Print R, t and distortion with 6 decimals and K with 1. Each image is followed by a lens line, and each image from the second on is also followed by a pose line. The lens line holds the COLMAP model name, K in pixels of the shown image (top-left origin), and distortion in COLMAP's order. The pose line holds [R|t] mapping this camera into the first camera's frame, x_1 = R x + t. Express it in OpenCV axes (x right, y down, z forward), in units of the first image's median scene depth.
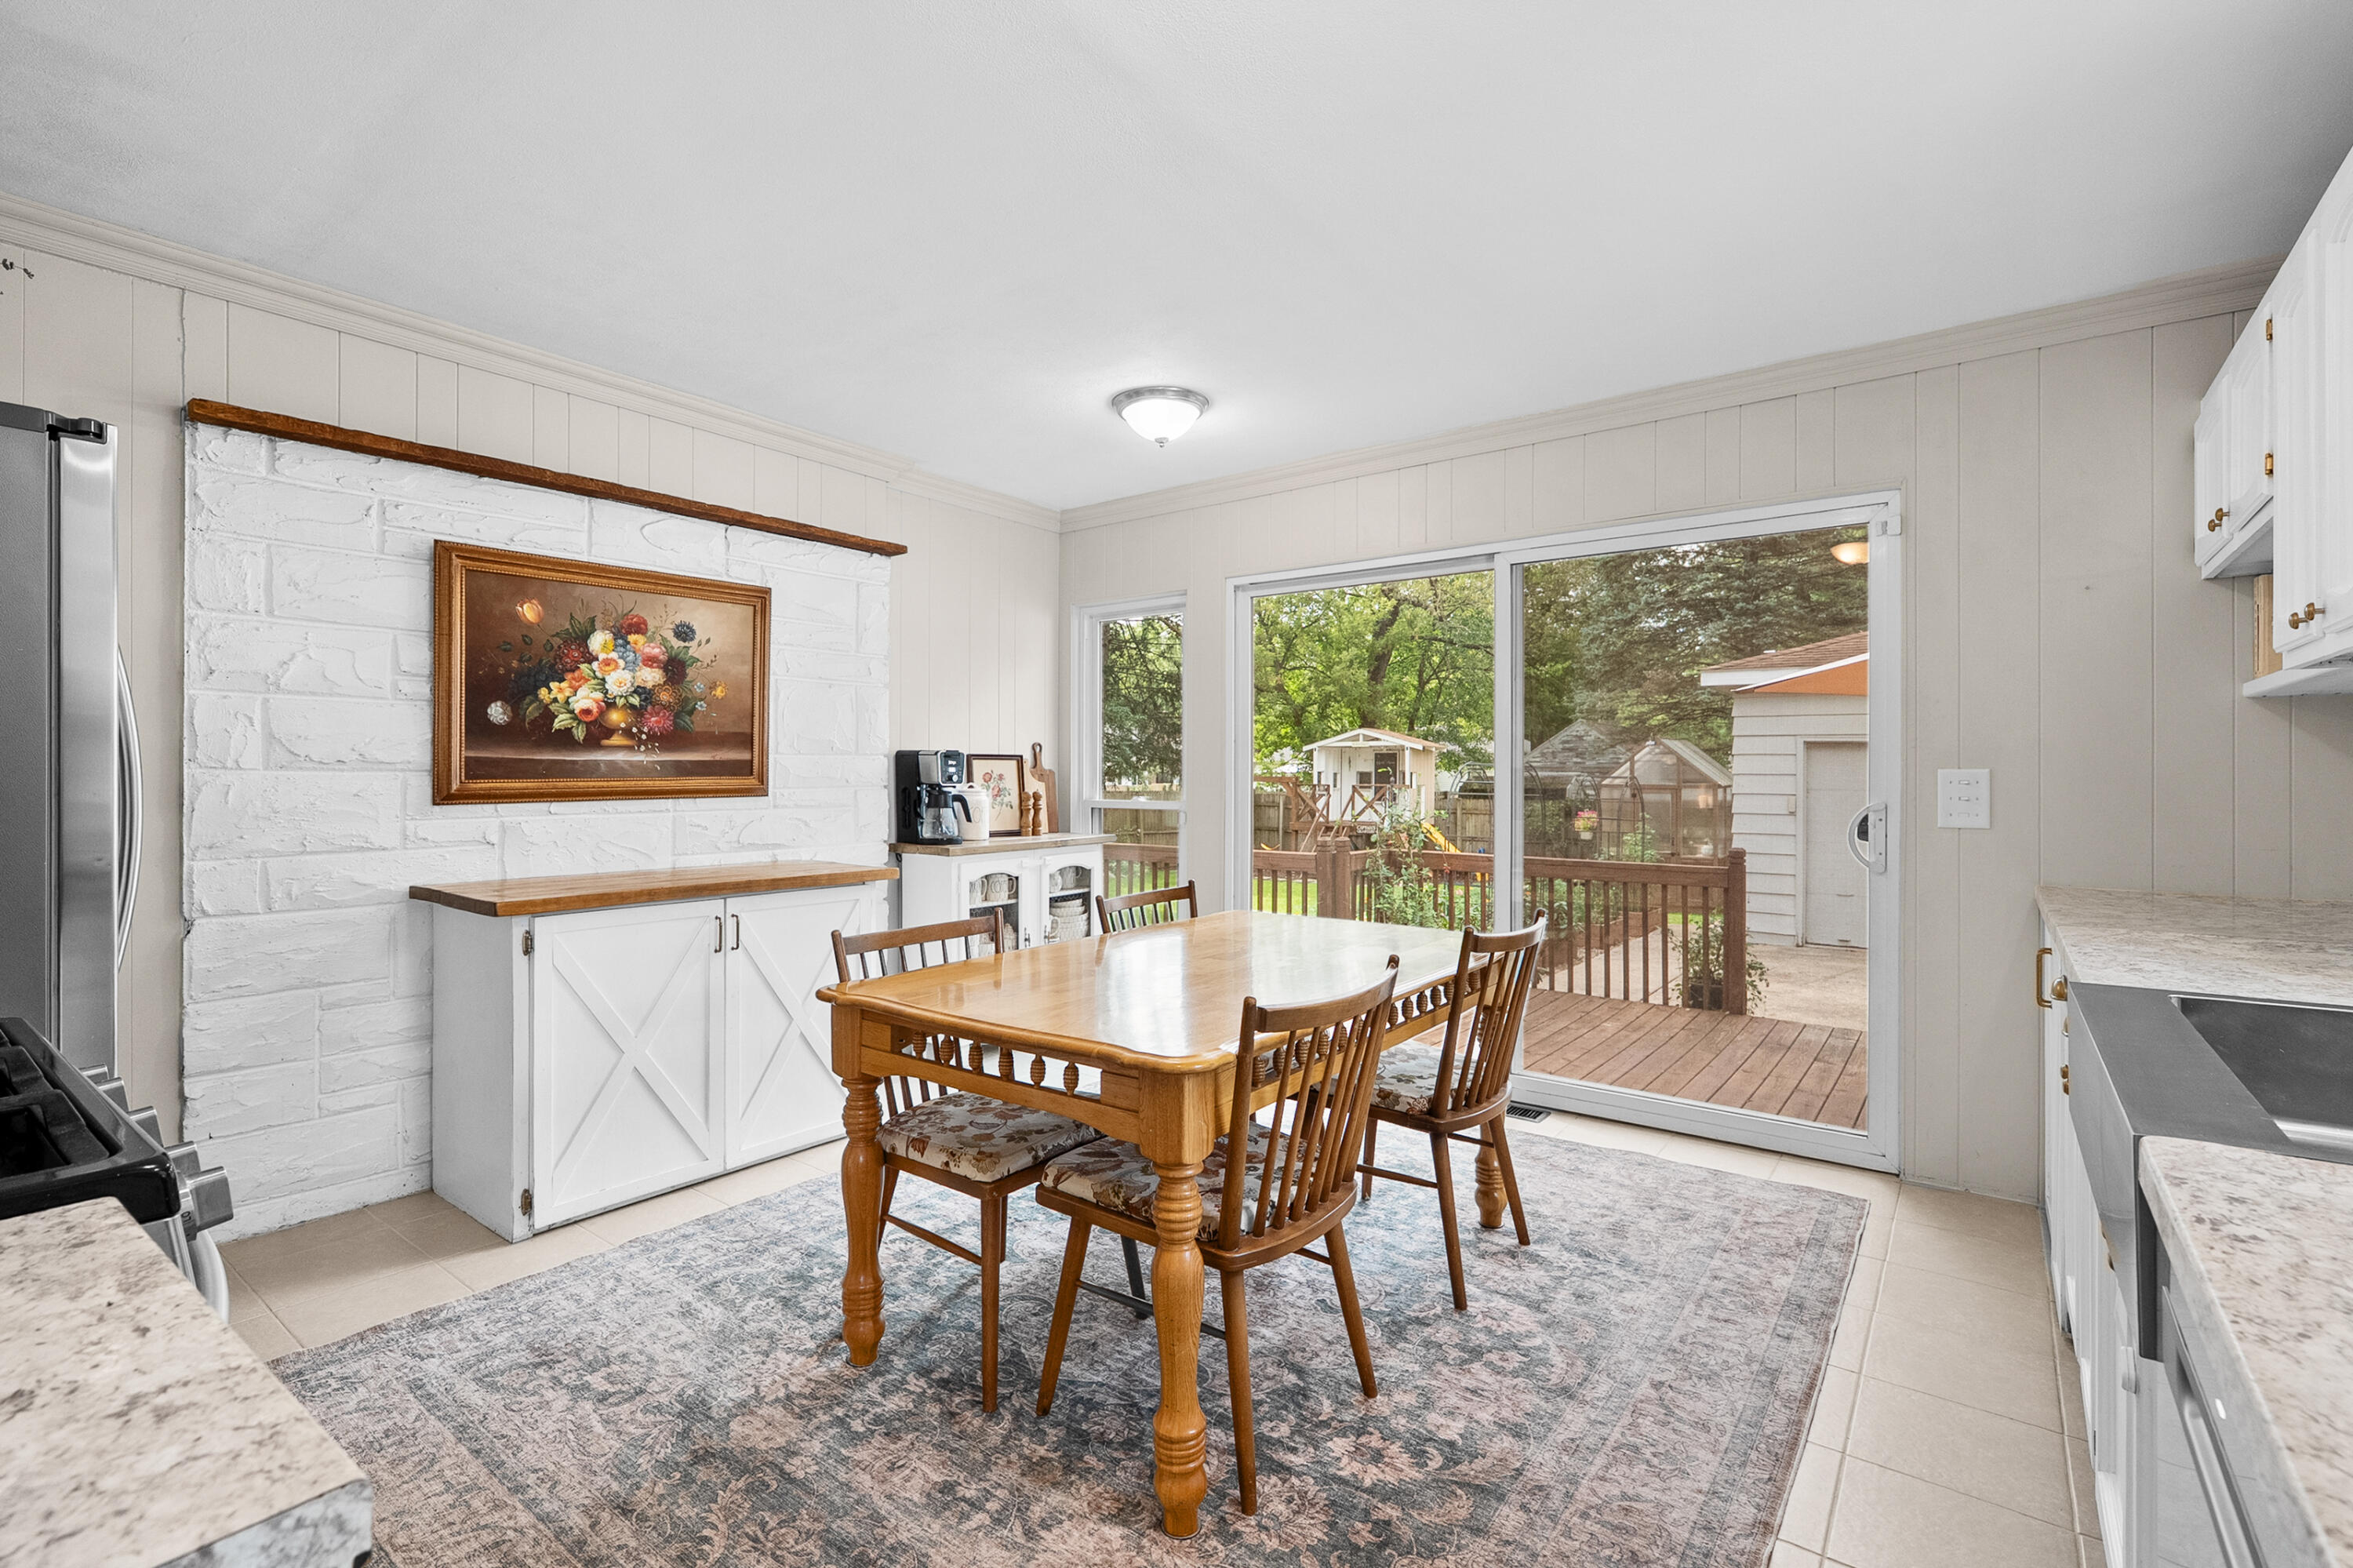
lens RADIAL K [[1067.1, 0, 1169.2], [0, 1067.1, 769.3], [0, 0, 1]] dist [-0.007964, 0.001626]
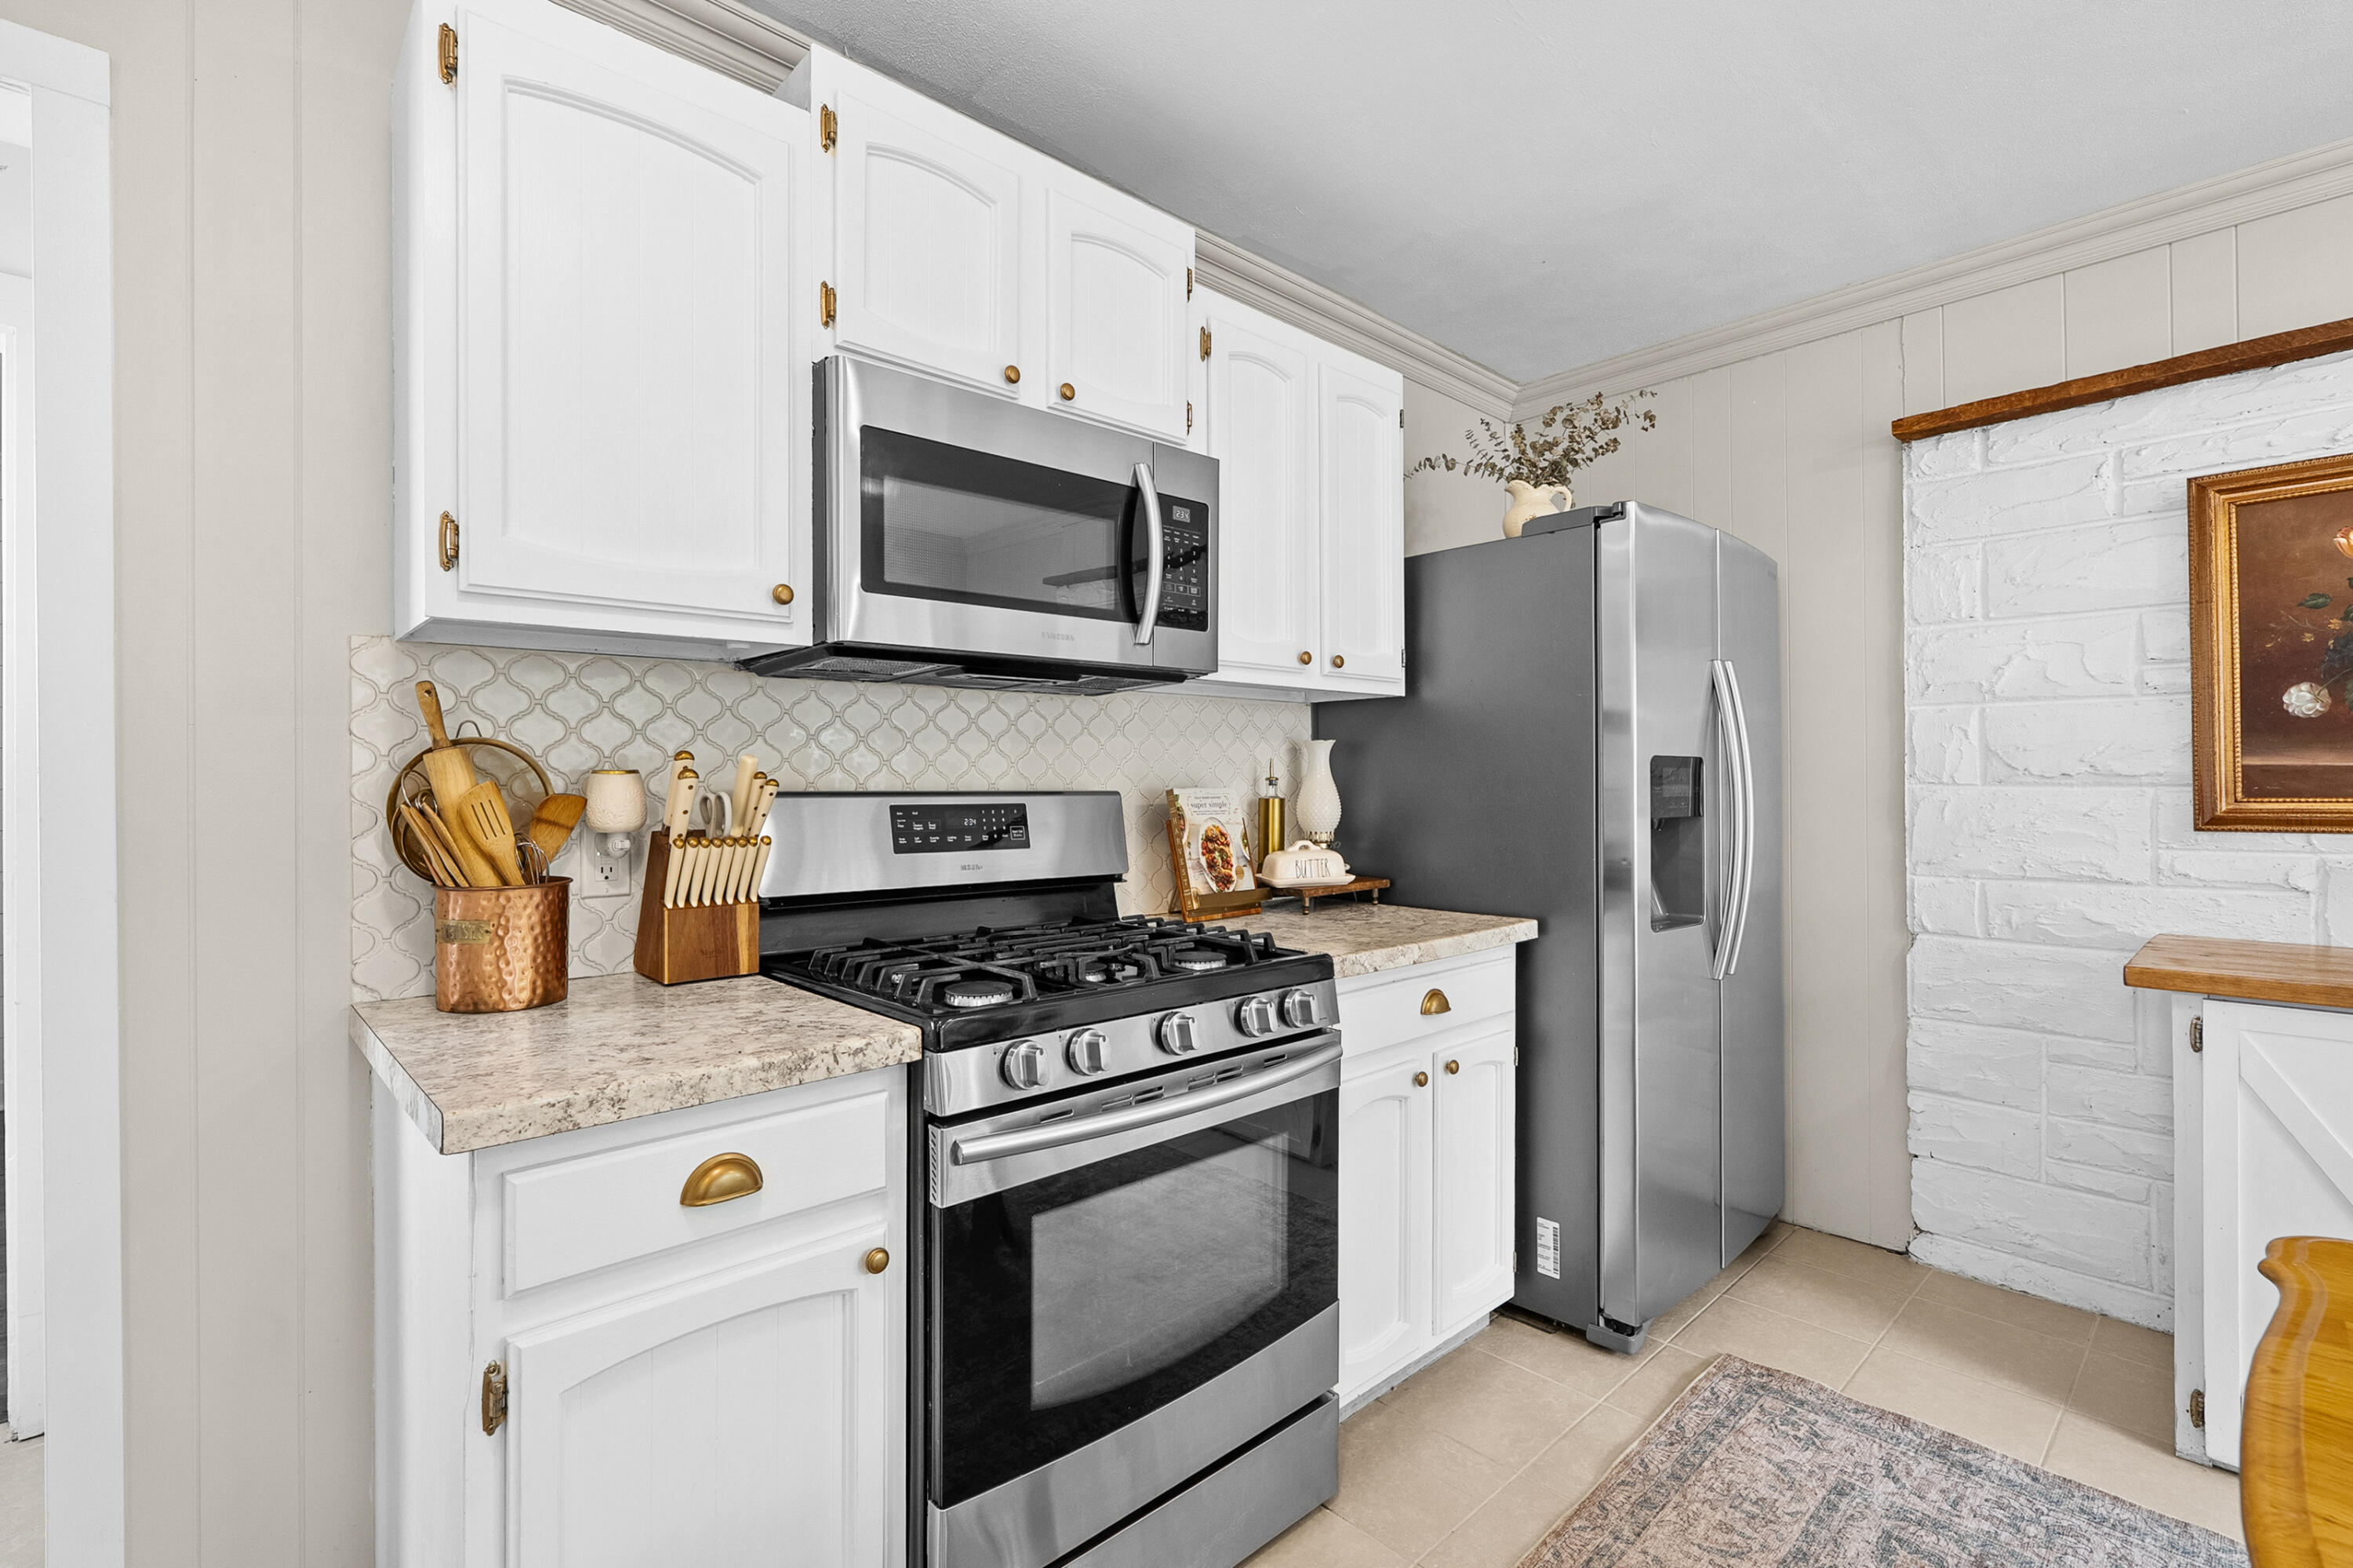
lens RADIAL K [[1067.1, 0, 1180.9], [0, 1067.1, 779.9], [0, 0, 1]] dist [-0.007964, 0.001626]
pose [[-0.167851, -0.008104, -0.985779, 0.163030], [0.005471, 0.999943, -0.009152, 0.000568], [0.985797, -0.006929, -0.167797, 0.403107]]
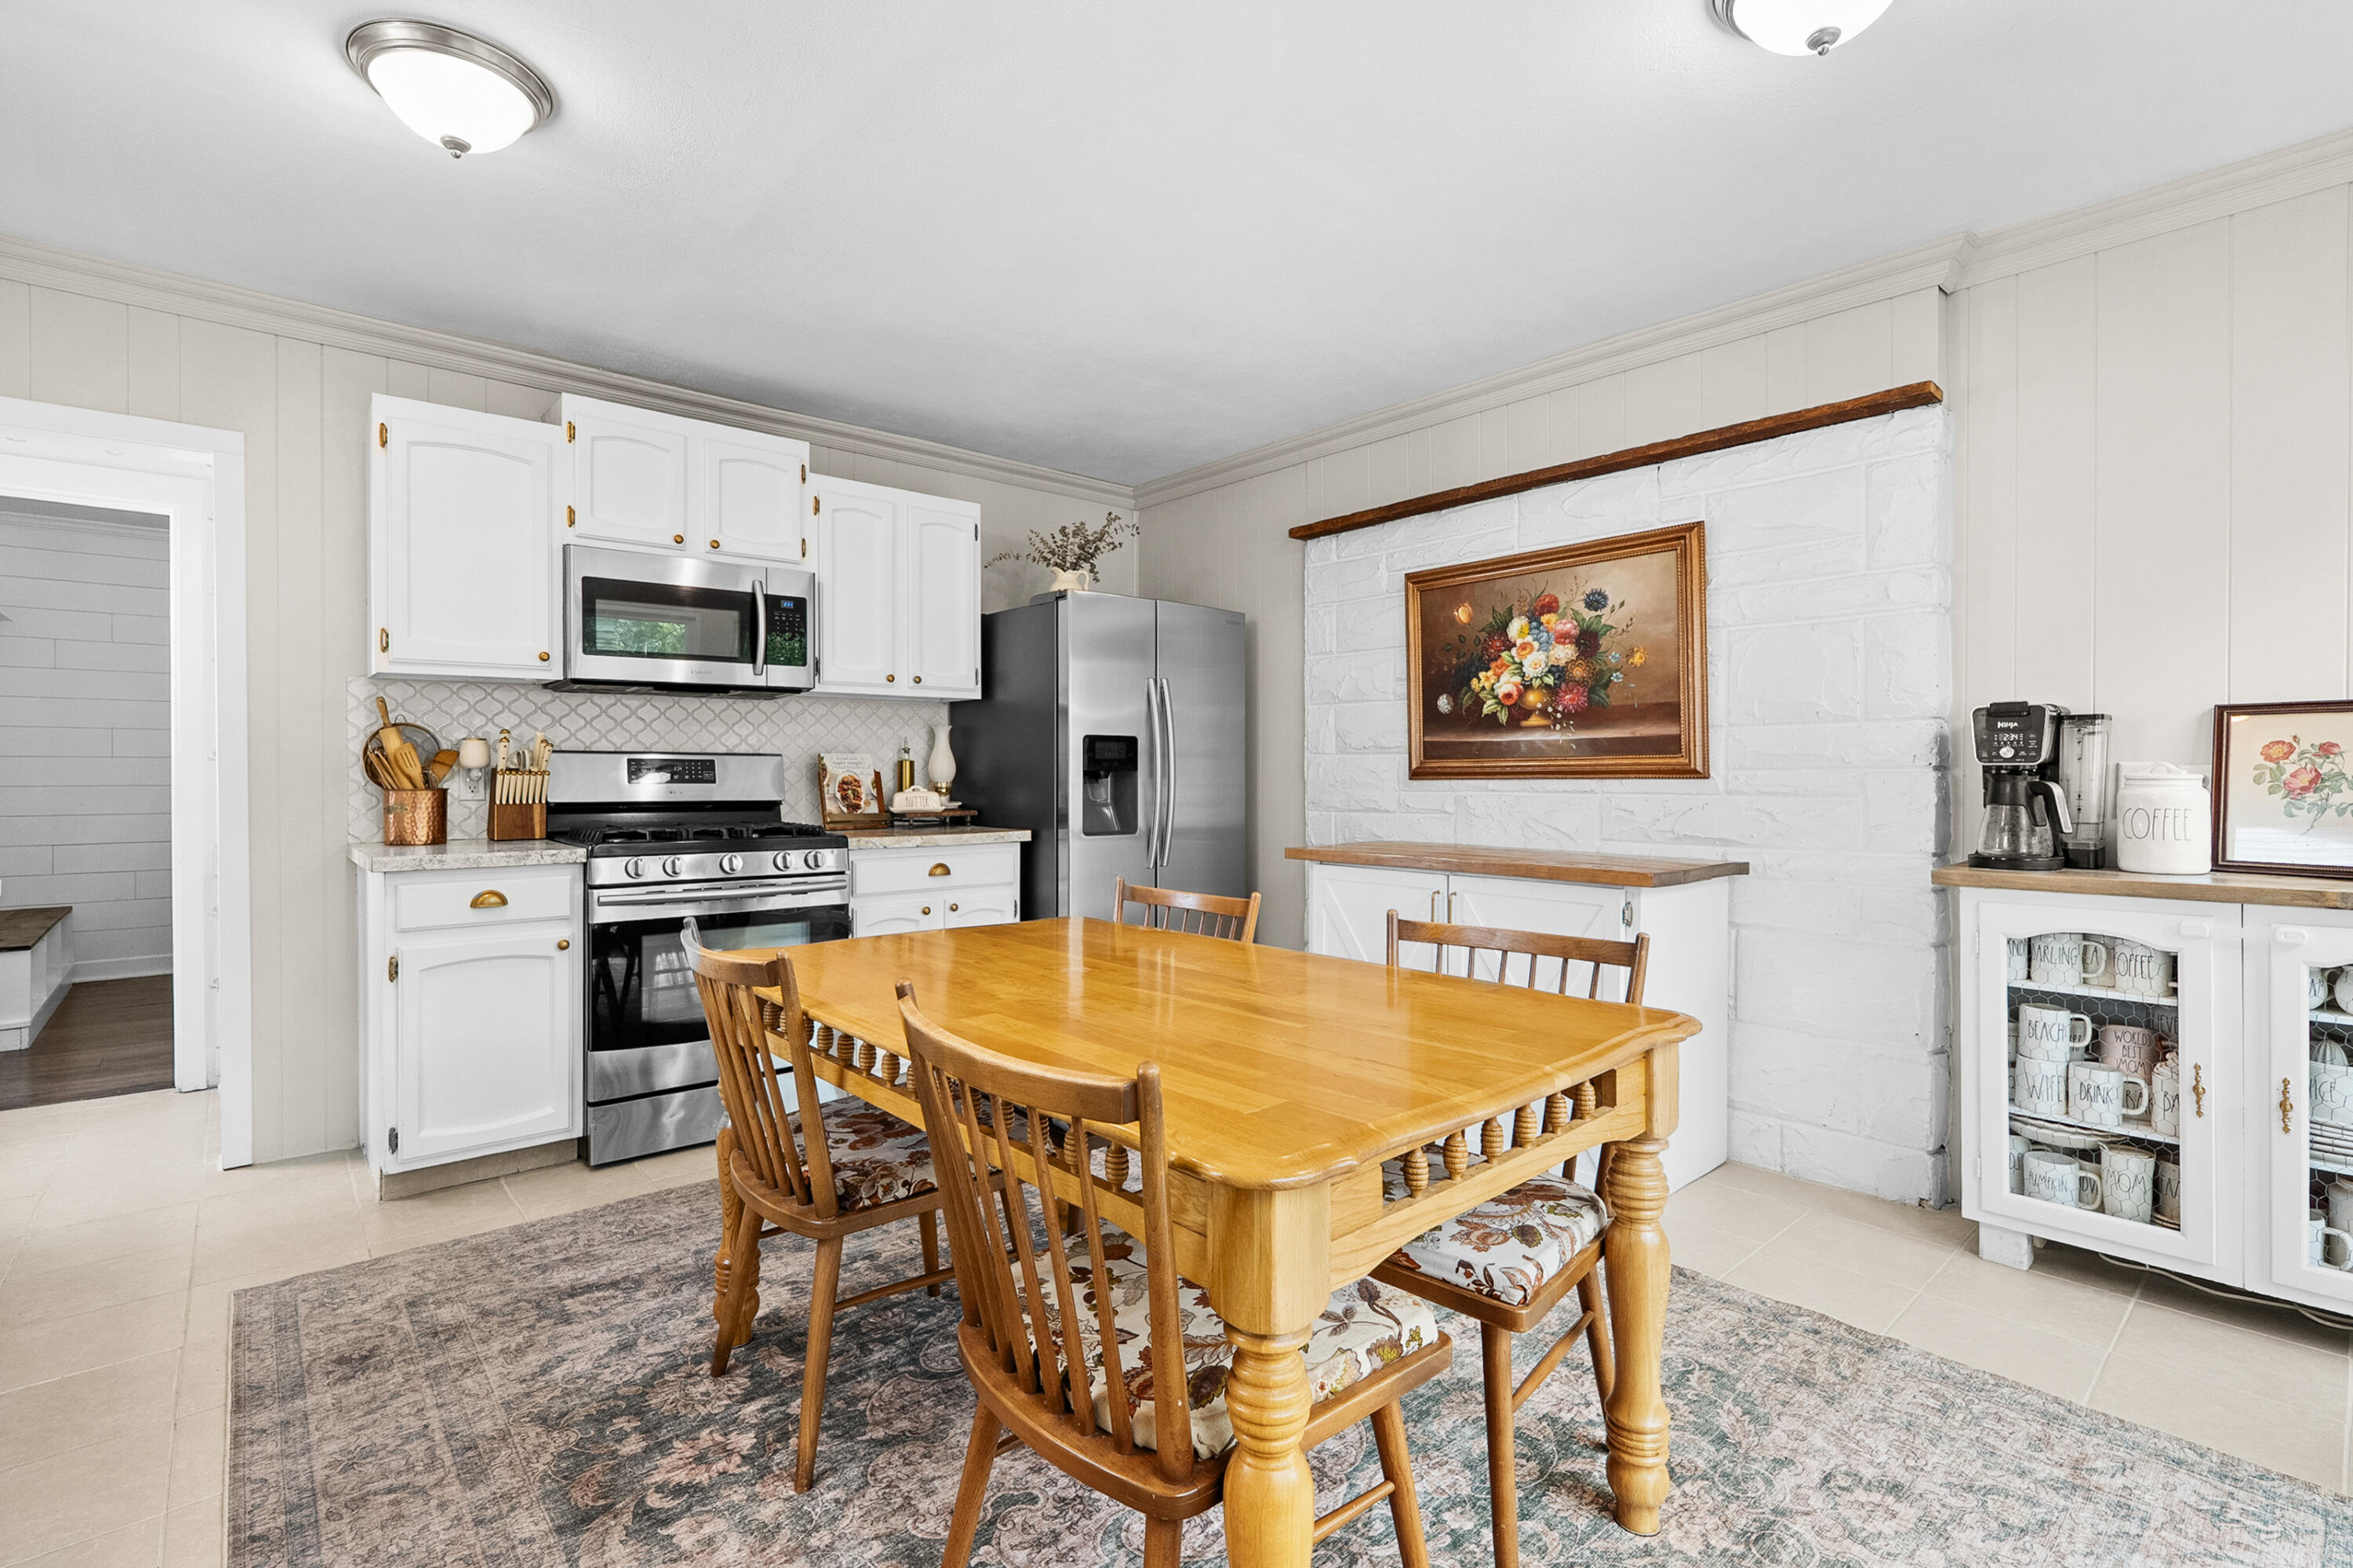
lens RADIAL K [[1067.1, 0, 1178.5], [0, 1067.1, 776.3], [0, 0, 1]] dist [-0.007964, 0.001626]
pose [[-0.192065, -0.000383, -0.981382, 0.607695], [0.001548, 0.999999, -0.000693, 0.029043], [0.981381, -0.001652, -0.192064, 0.938770]]
